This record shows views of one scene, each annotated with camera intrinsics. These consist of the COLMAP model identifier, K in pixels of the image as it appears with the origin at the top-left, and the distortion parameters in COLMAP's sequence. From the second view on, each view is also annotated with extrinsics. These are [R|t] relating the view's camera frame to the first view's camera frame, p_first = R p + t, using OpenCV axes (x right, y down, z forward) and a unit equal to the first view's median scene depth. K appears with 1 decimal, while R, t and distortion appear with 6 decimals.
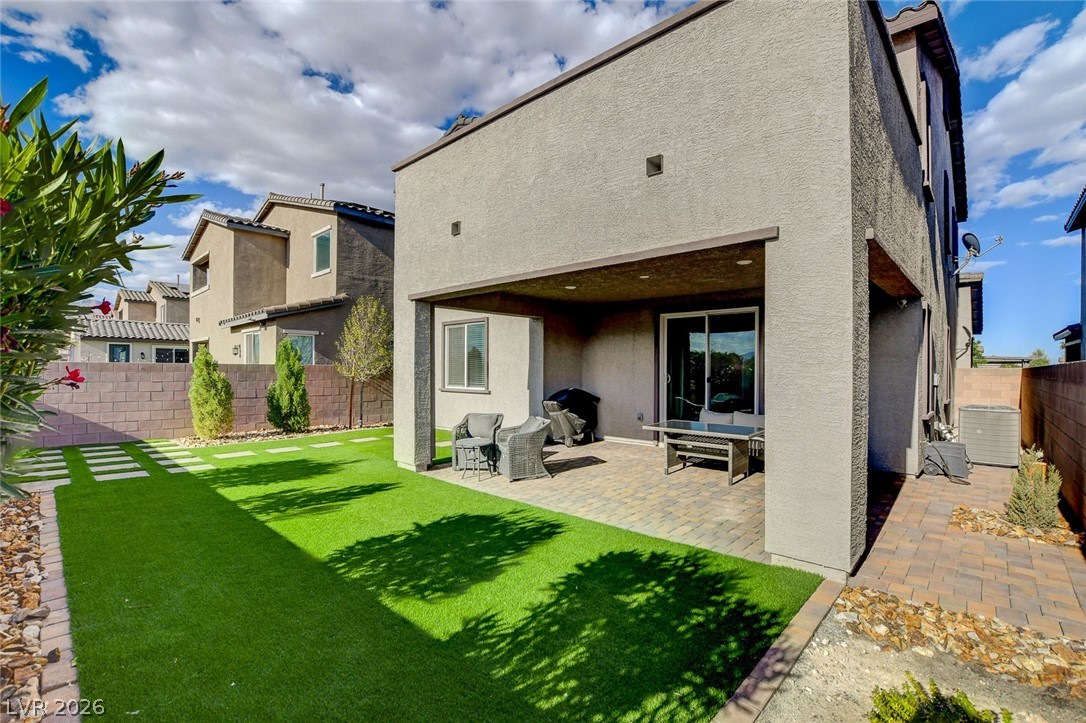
lens RADIAL K [[481.0, 0, 540.2], [0, 481.0, 369.2], [0, 0, 1]] dist [-0.032390, 0.004193]
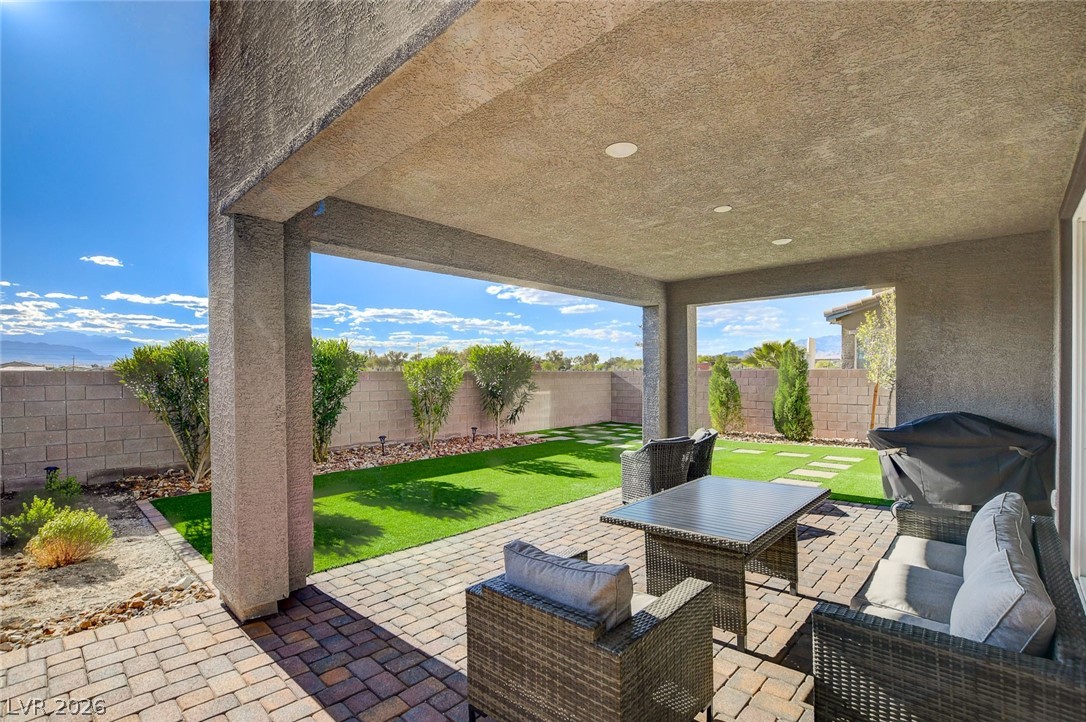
lens RADIAL K [[504.1, 0, 543.2], [0, 504.1, 369.3], [0, 0, 1]] dist [-0.003615, 0.000013]
pose [[-0.010948, -0.014836, -0.999830, 1.371631], [0.009984, 0.999838, -0.014946, 0.000440], [0.999890, -0.010146, -0.010799, 1.368249]]
